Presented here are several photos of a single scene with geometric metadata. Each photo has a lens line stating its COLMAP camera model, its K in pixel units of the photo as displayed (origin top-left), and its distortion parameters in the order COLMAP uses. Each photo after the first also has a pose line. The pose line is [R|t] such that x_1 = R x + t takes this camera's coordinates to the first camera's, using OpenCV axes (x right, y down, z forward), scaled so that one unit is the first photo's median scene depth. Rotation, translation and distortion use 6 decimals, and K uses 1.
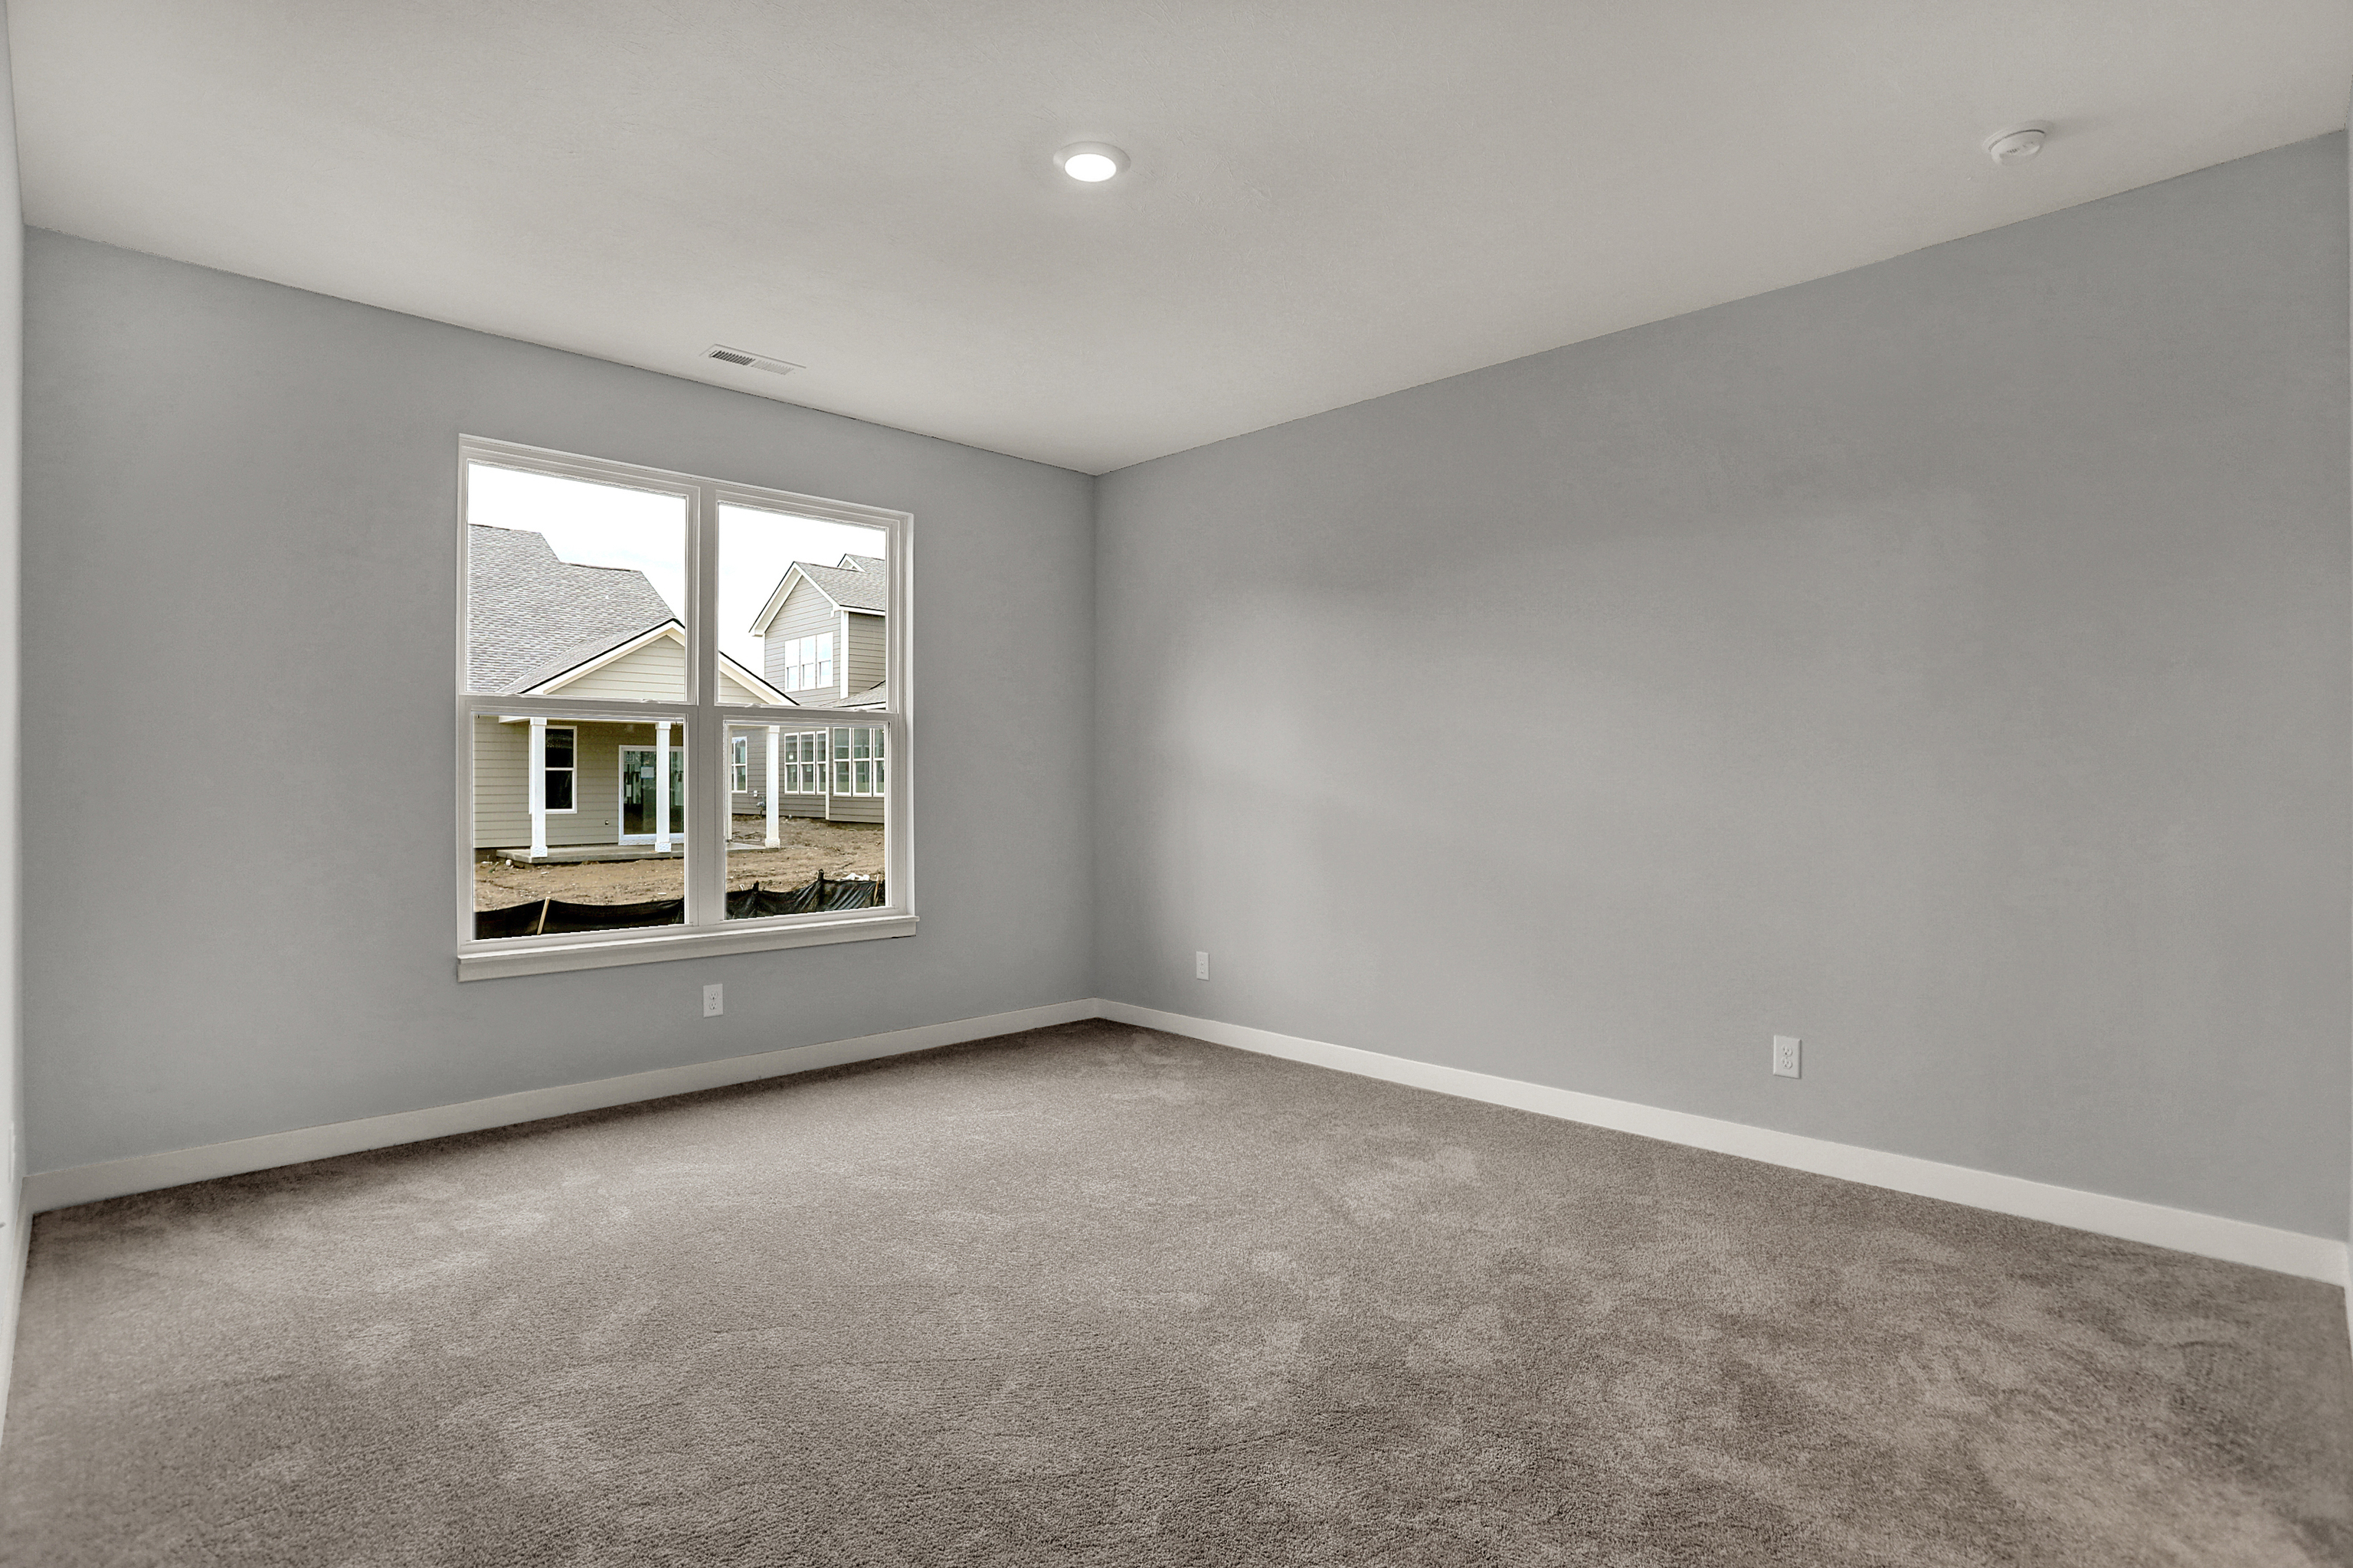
lens RADIAL K [[1152.9, 0, 1182.8], [0, 1152.9, 798.9], [0, 0, 1]] dist [-0.074556, 0.030539]
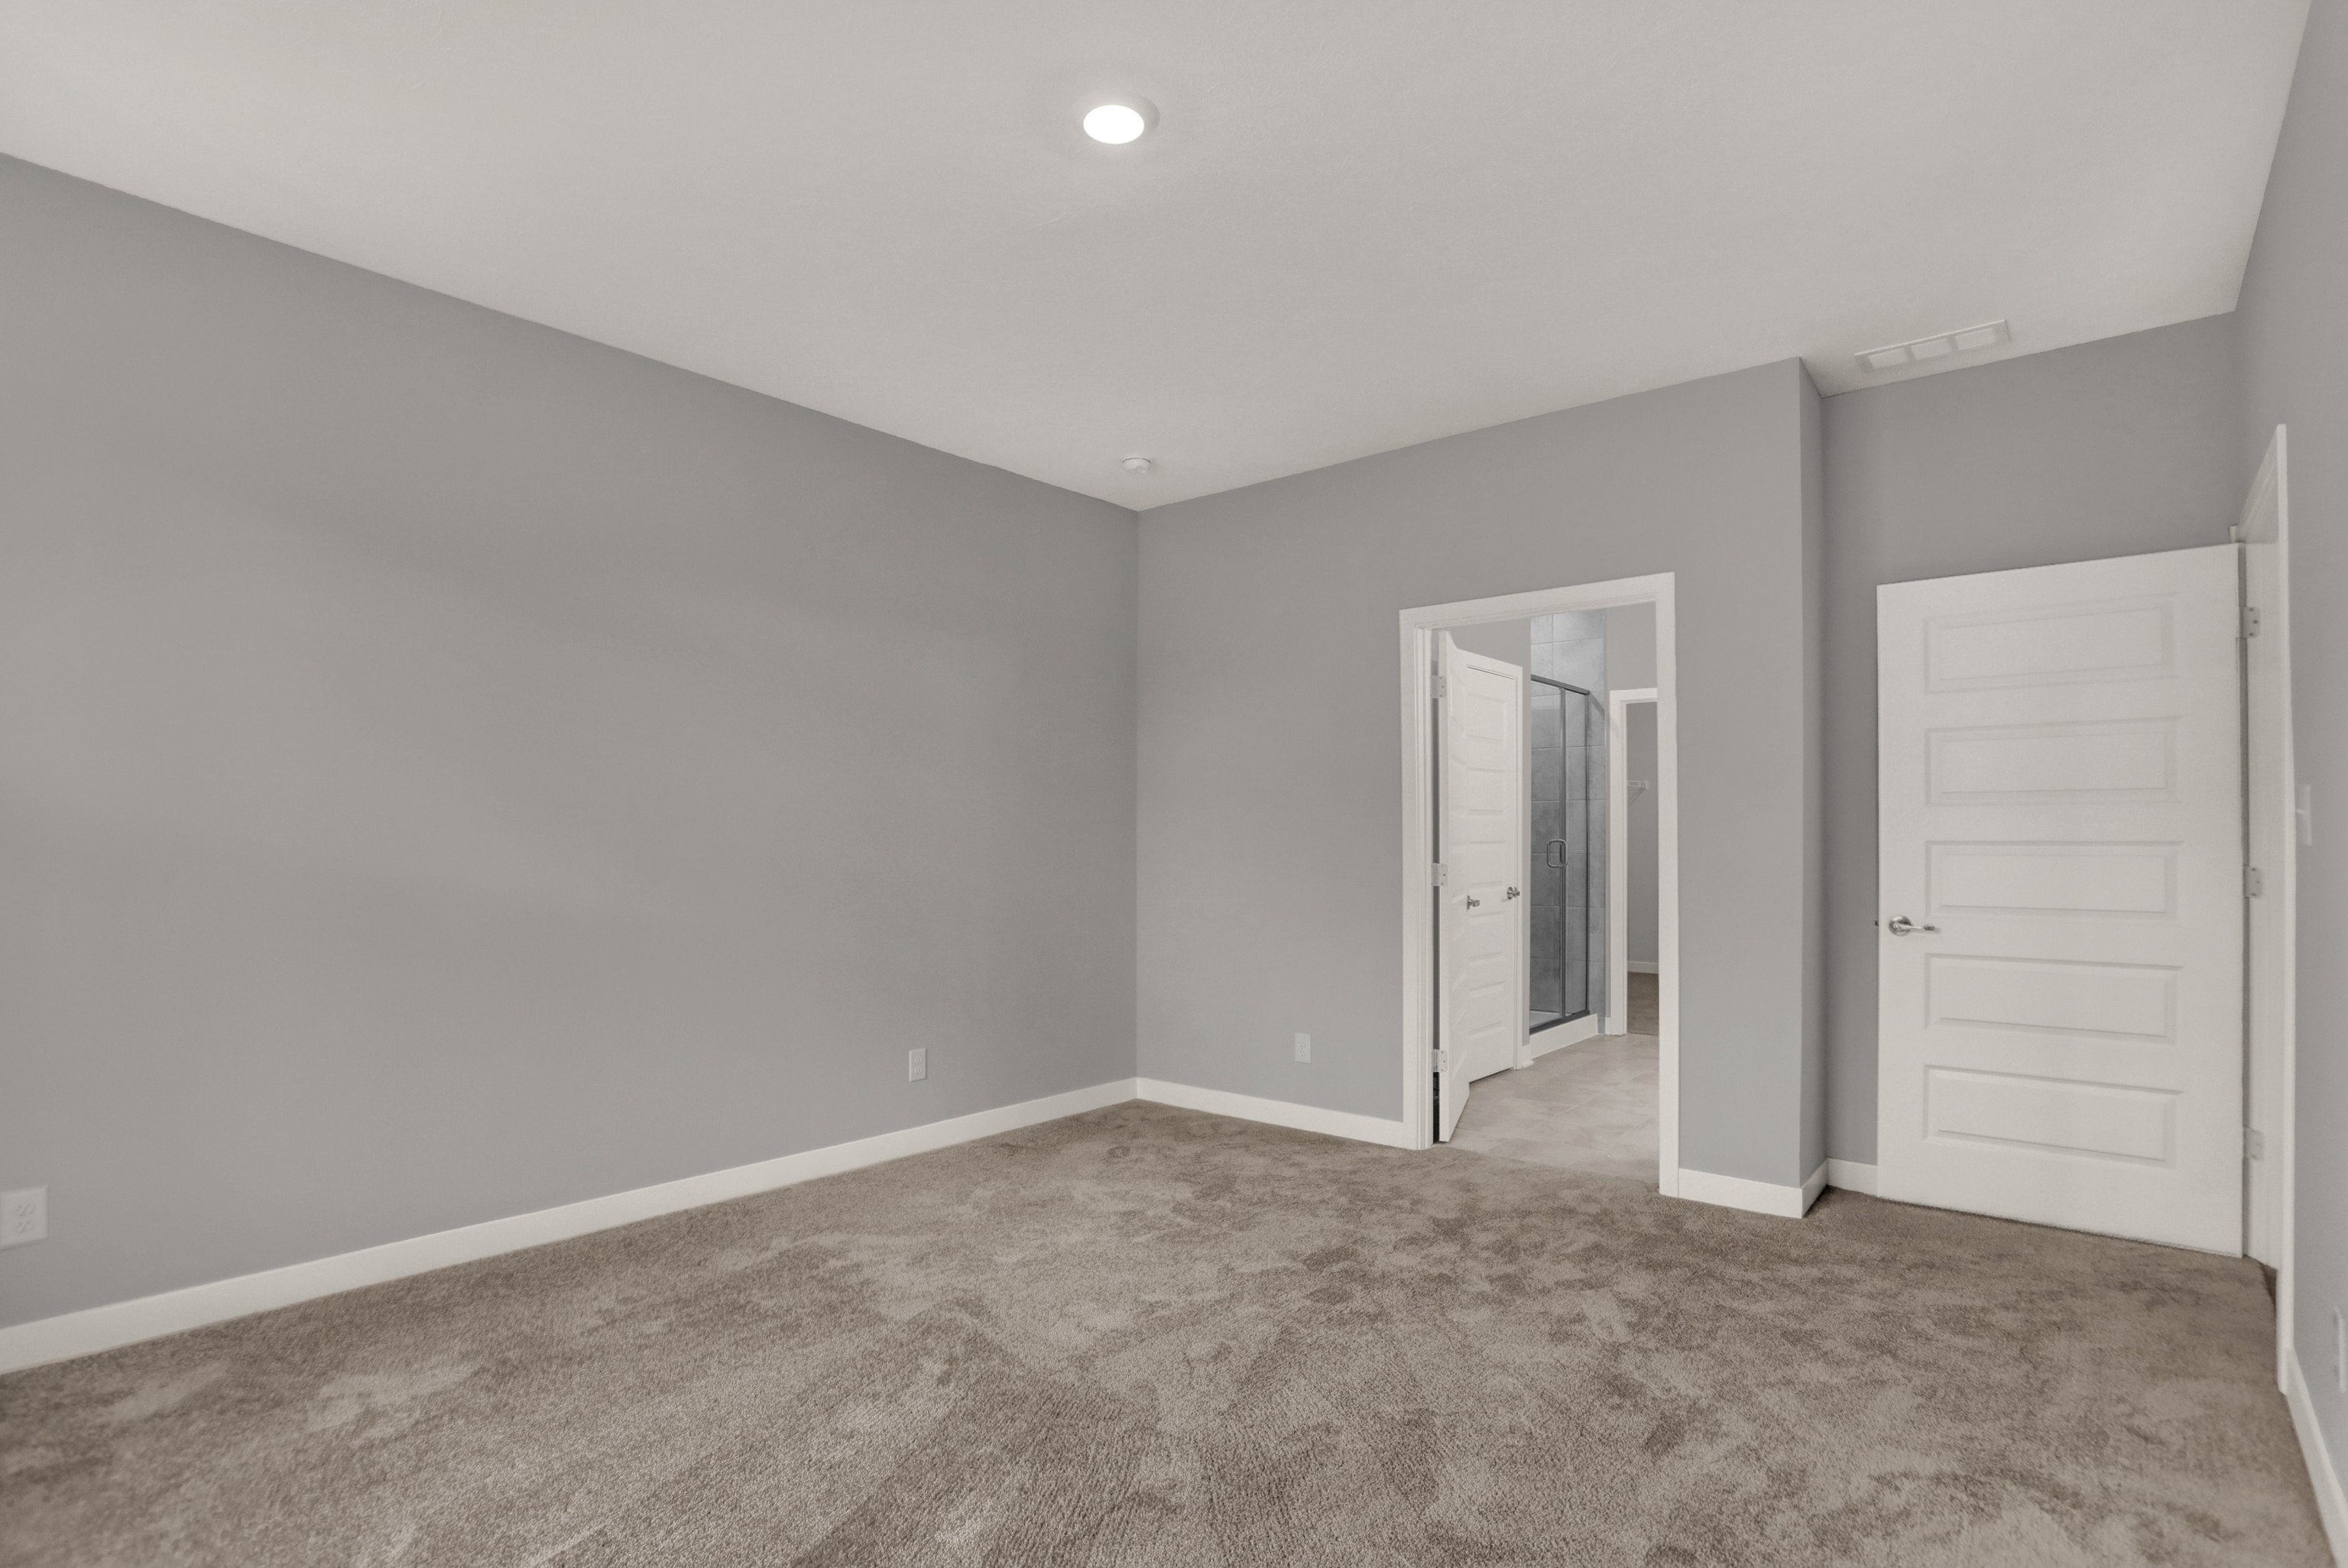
lens RADIAL K [[1150.2, 0, 1180.3], [0, 1150.2, 798.9], [0, 0, 1]] dist [-0.074556, 0.030539]
pose [[-0.119463, 0.036408, 0.992171, -0.982670], [-0.000224, 0.999326, -0.036698, -0.030197], [-0.992839, -0.004607, -0.119374, 1.076781]]
